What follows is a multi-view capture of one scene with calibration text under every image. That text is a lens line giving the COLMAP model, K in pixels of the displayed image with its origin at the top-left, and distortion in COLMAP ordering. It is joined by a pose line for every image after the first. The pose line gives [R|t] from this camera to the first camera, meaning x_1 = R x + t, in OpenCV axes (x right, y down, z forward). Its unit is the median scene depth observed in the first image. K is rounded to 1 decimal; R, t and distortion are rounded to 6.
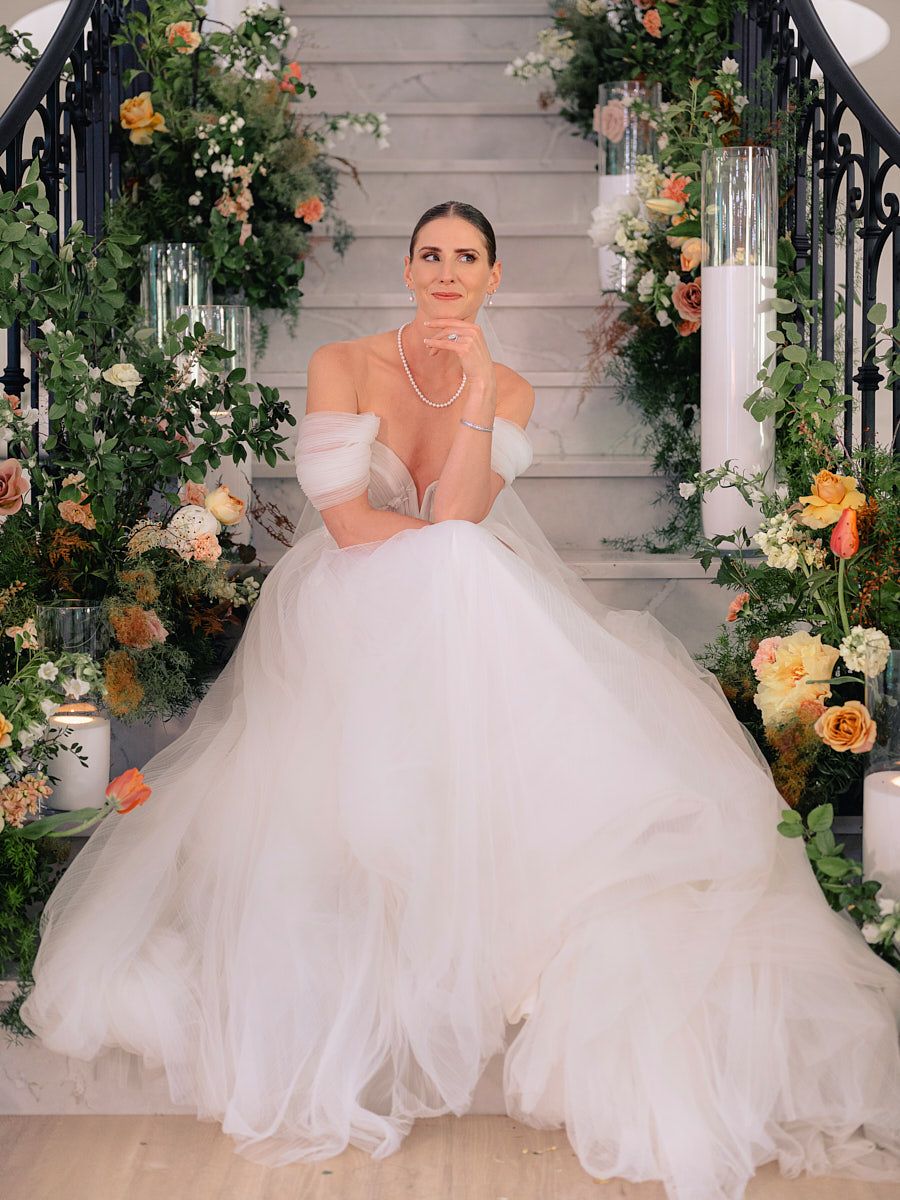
lens RADIAL K [[1990.0, 0, 454.2], [0, 1990.0, 523.9], [0, 0, 1]] dist [0.001962, 0.033791]
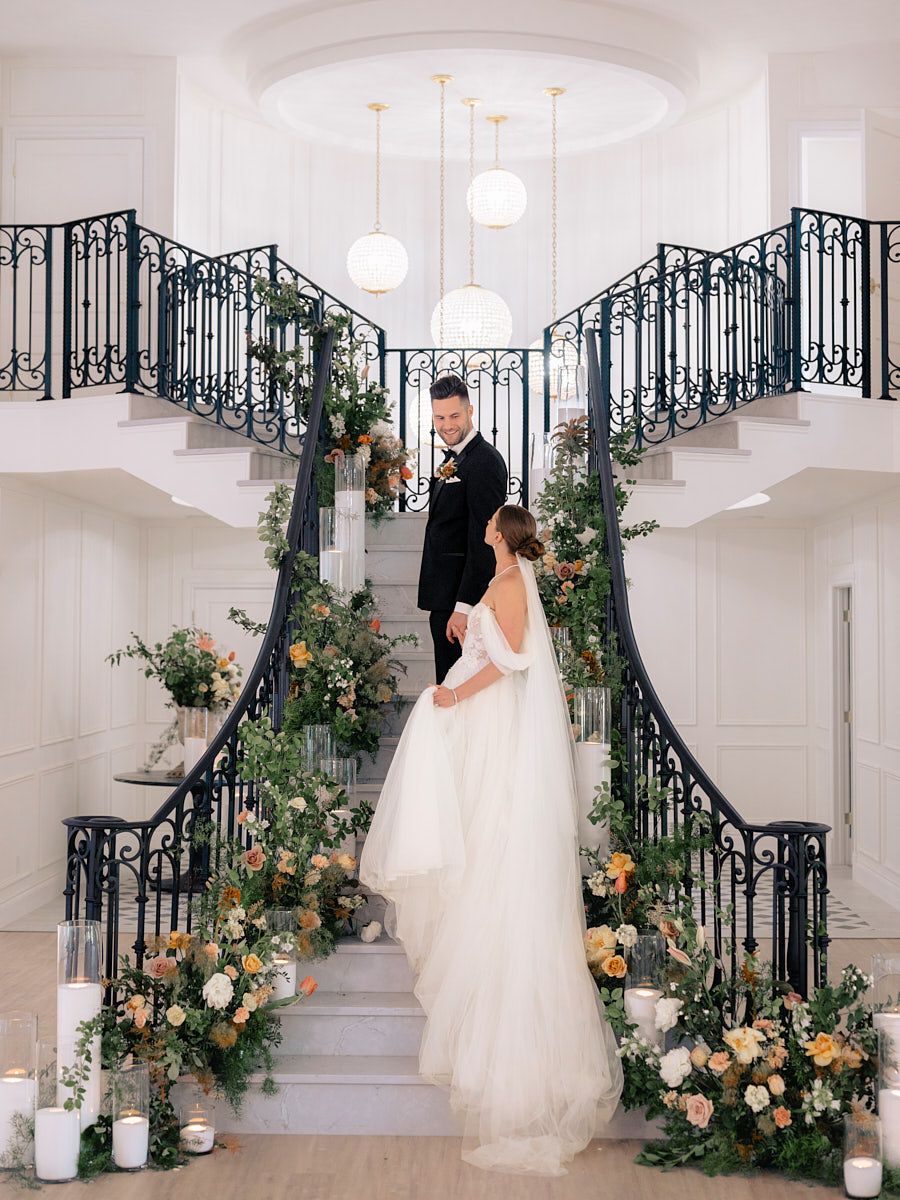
lens RADIAL K [[2050.8, 0, 447.3], [0, 2050.8, 516.8], [0, 0, 1]] dist [0.002849, 0.006117]
pose [[0.999660, 0.006809, -0.025187, 0.046218], [-0.009833, 0.992486, -0.121964, -0.106147], [0.024167, 0.122170, 0.992215, -1.205363]]
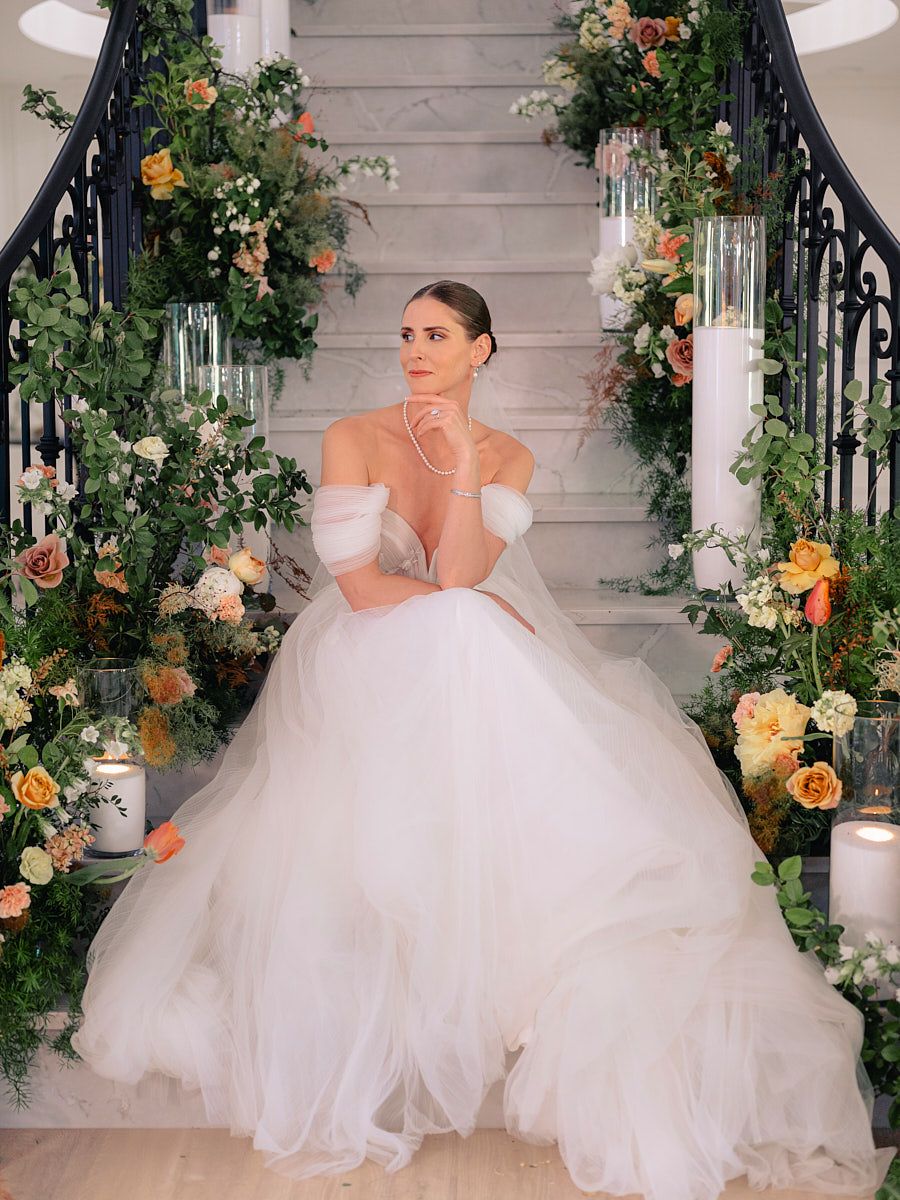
lens RADIAL K [[2021.6, 0, 447.4], [0, 2021.6, 602.6], [0, 0, 1]] dist [-0.012519, 0.144884]
pose [[0.999949, -0.001893, -0.009959, 0.004038], [0.002646, 0.997089, 0.076207, -0.068852], [0.009785, -0.076229, 0.997042, -0.088779]]
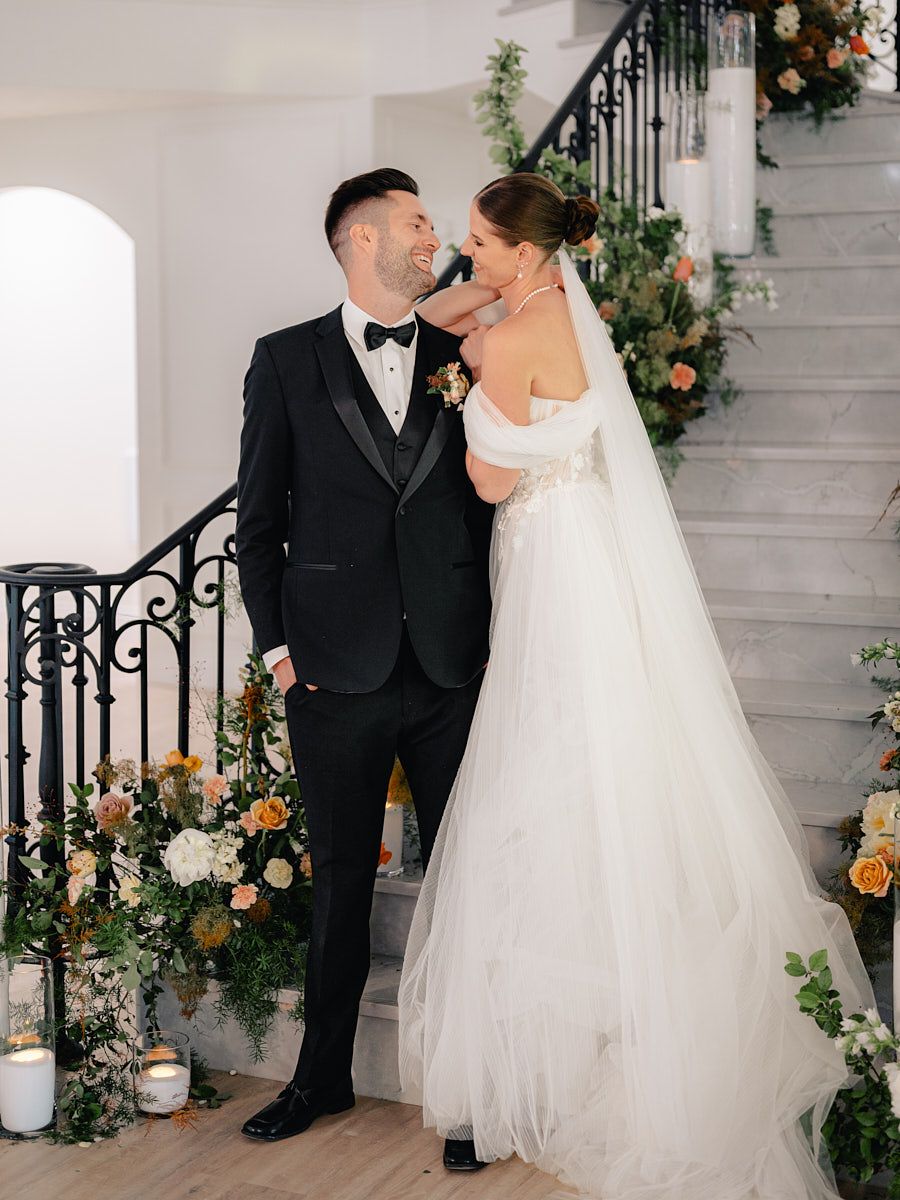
lens RADIAL K [[2045.6, 0, 441.8], [0, 2045.6, 520.1], [0, 0, 1]] dist [0.002420, 0.027777]
pose [[0.891132, 0.031539, -0.452646, 0.430743], [-0.023765, 0.999456, 0.022853, -0.117820], [0.453121, -0.009608, 0.891397, -0.211590]]
